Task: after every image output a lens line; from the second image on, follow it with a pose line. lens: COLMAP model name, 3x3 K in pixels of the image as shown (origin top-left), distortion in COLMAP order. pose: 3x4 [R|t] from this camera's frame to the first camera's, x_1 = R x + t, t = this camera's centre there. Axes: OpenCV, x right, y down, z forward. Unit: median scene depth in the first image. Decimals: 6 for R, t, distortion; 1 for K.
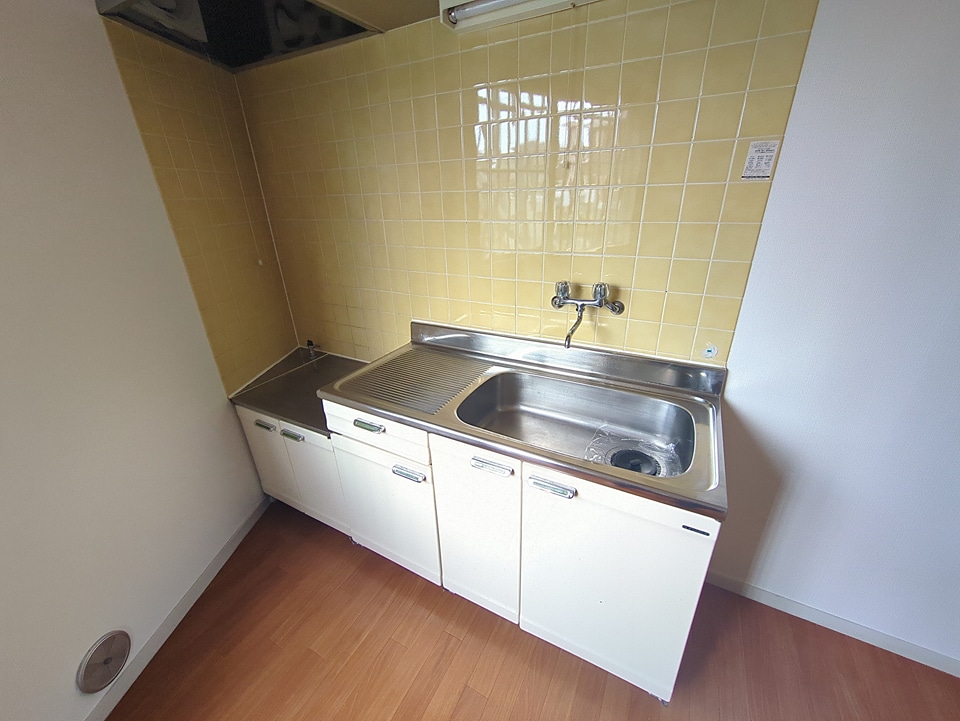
lens RADIAL K [[378.9, 0, 485.4], [0, 378.9, 359.7], [0, 0, 1]] dist [0.000168, 0.000058]
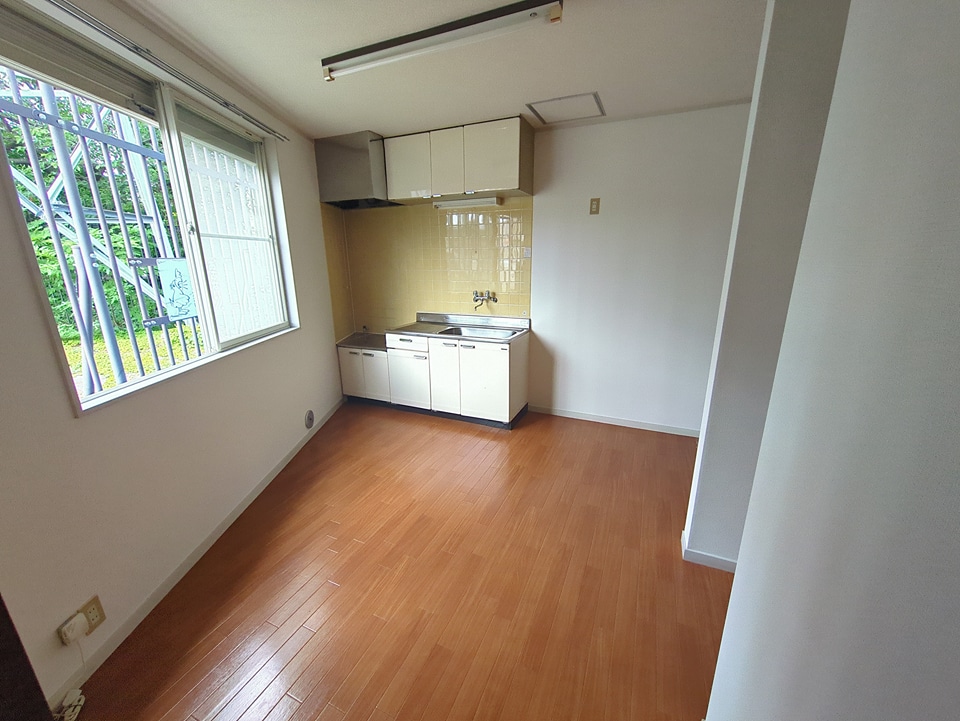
lens RADIAL K [[378.9, 0, 485.4], [0, 378.9, 359.7], [0, 0, 1]] dist [0.000168, 0.000058]
pose [[0.996523, -0.007611, 0.082973, 0.037062], [0.020512, 0.987581, -0.155764, 0.672974], [-0.080757, 0.156924, 0.984303, -1.544789]]
